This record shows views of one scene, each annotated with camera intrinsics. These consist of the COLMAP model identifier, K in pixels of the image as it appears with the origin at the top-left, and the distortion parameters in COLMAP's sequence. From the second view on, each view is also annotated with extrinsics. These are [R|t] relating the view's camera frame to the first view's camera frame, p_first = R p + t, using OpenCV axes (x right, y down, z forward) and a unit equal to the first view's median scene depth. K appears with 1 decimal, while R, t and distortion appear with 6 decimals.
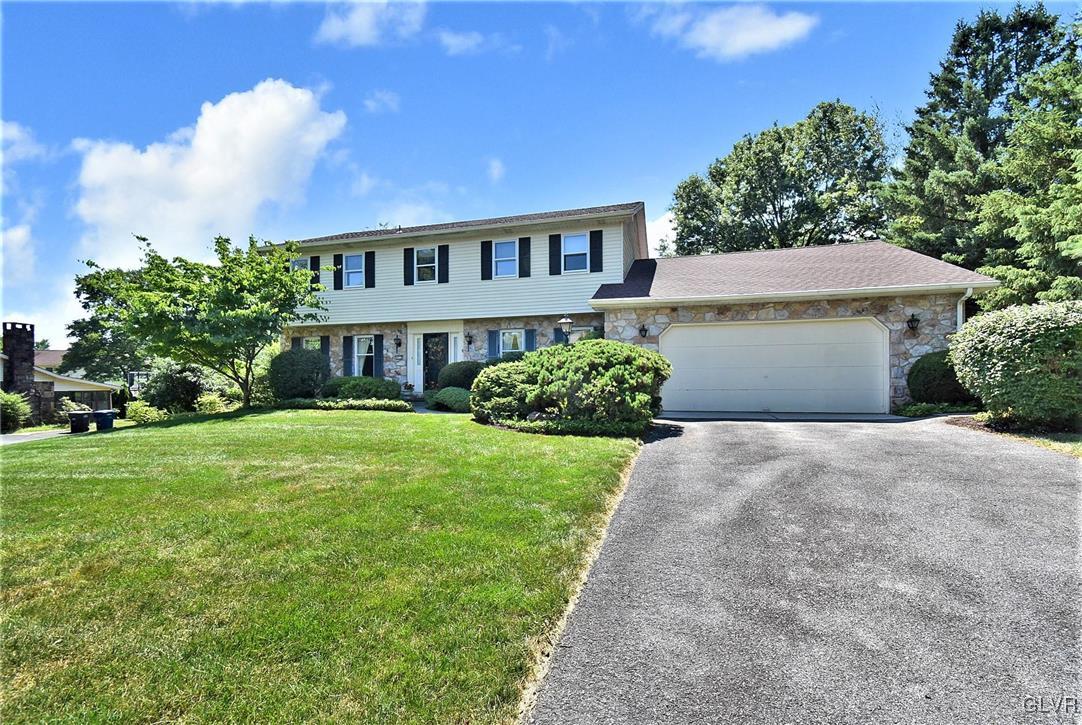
lens RADIAL K [[473.6, 0, 537.3], [0, 473.6, 357.4], [0, 0, 1]] dist [-0.016809, -0.003889]
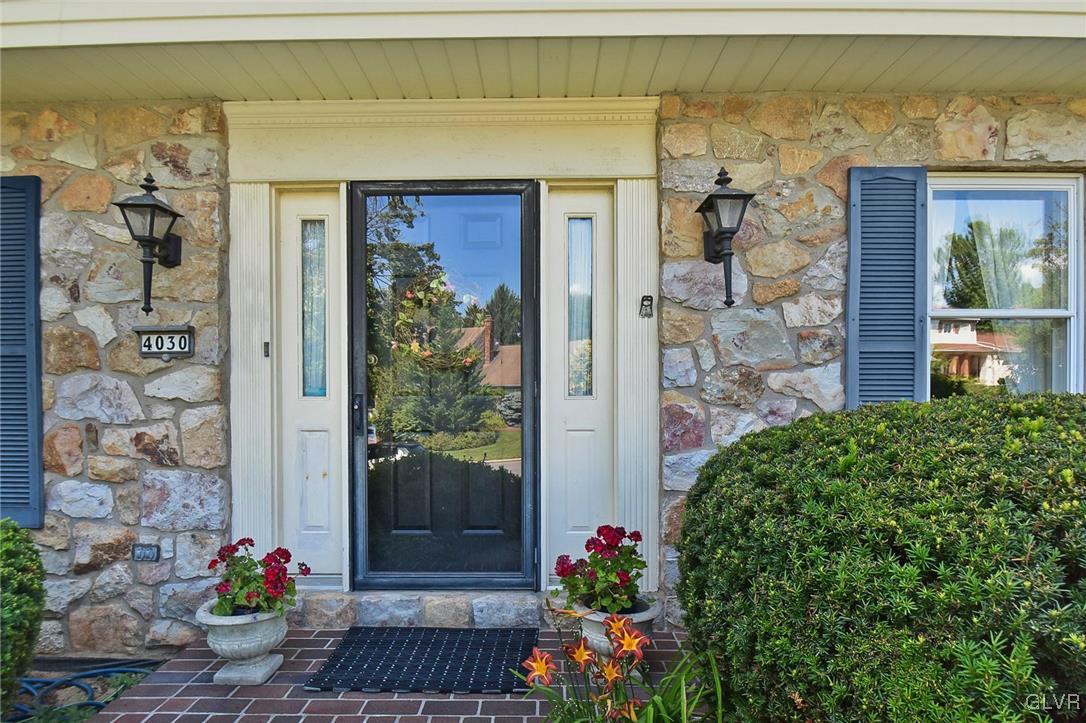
lens RADIAL K [[562.3, 0, 543.6], [0, 562.3, 363.6], [0, 0, 1]] dist [-0.003158, -0.000426]
pose [[0.967947, 0.011026, 0.250912, -0.250556], [-0.015065, 0.999786, 0.014182, 0.002631], [-0.250702, -0.017507, 0.967906, 0.901806]]
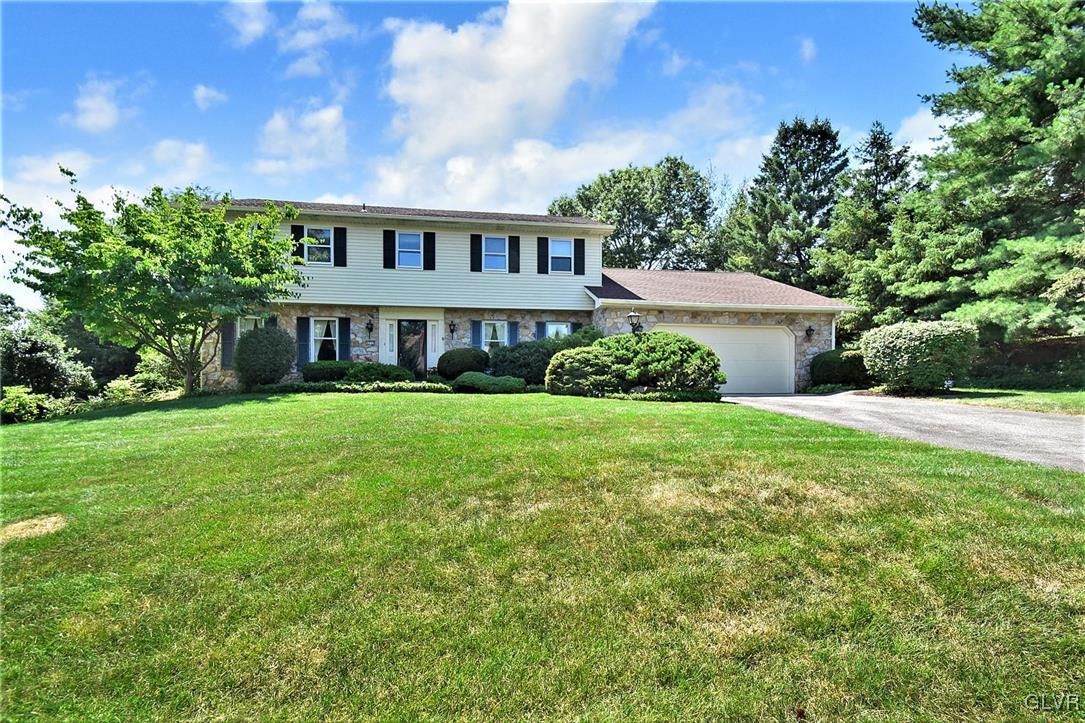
lens RADIAL K [[458.4, 0, 544.1], [0, 458.4, 367.4], [0, 0, 1]] dist [-0.020599, 0.000232]
pose [[0.916062, 0.020987, 0.400487, -0.378843], [-0.028308, 0.999523, 0.012373, 0.031748], [-0.400036, -0.022671, 0.916219, 0.008127]]
